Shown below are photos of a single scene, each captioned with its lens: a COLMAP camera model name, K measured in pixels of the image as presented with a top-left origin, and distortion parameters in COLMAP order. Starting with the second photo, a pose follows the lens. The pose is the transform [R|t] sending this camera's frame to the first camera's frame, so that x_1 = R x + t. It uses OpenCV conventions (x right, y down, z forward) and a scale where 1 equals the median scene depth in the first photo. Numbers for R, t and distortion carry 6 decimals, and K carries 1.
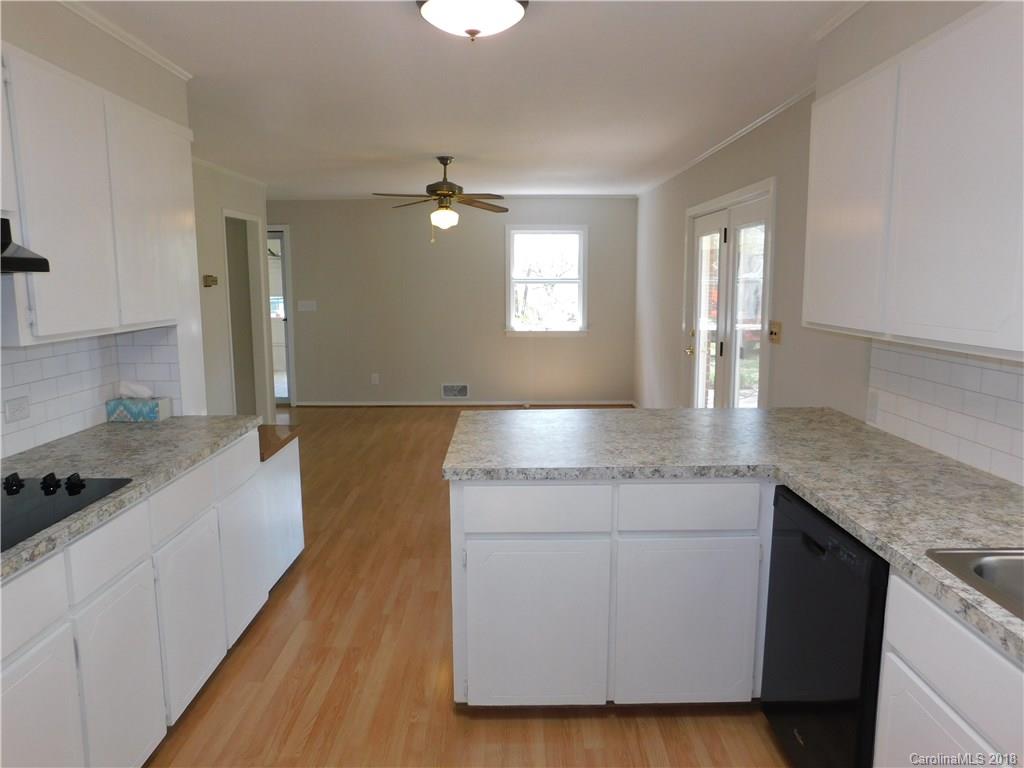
lens RADIAL K [[708.6, 0, 512.0], [0, 708.6, 384.0], [0, 0, 1]] dist [-0.049665, 0.037132]
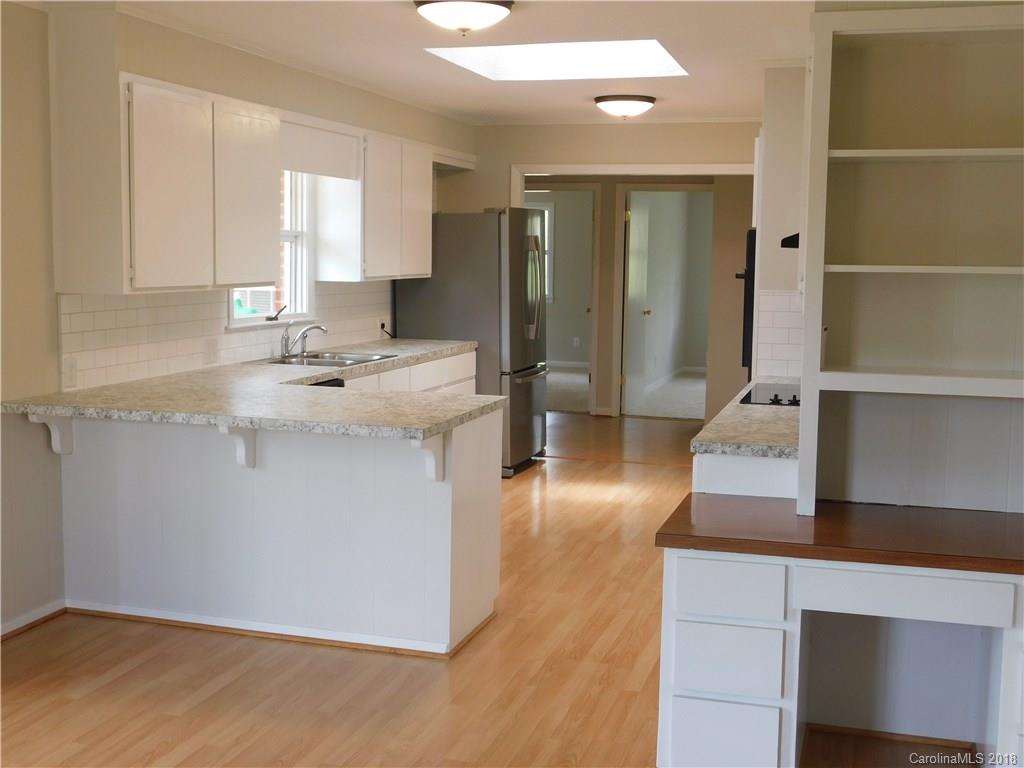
lens RADIAL K [[1204.1, 0, 512.0], [0, 1204.1, 384.0], [0, 0, 1]] dist [-0.040544, 0.000621]
pose [[-0.954865, -0.041996, 0.294057, -0.560220], [0.033443, 0.968462, 0.246906, -0.332882], [-0.295152, 0.245596, -0.923346, 2.257990]]
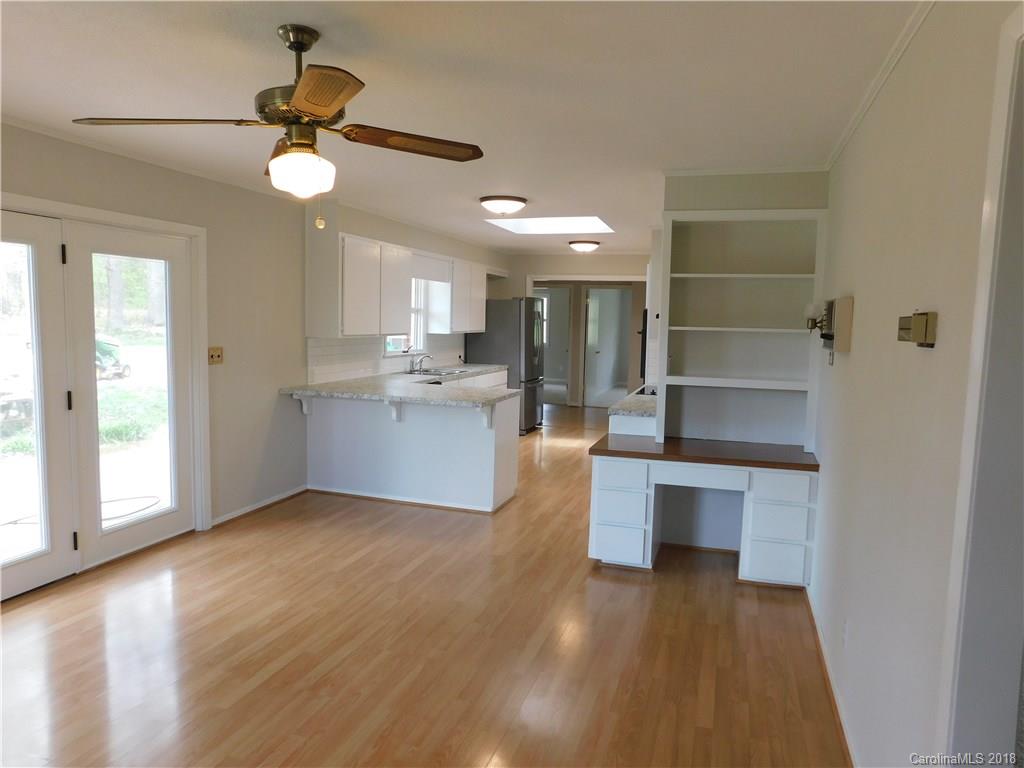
lens RADIAL K [[675.5, 0, 512.0], [0, 675.5, 384.0], [0, 0, 1]] dist [-0.073943, 0.055467]
pose [[-0.947475, -0.048425, 0.316142, -0.641551], [0.027653, 0.972366, 0.231818, -0.365645], [-0.318631, 0.228384, -0.919954, 2.492628]]
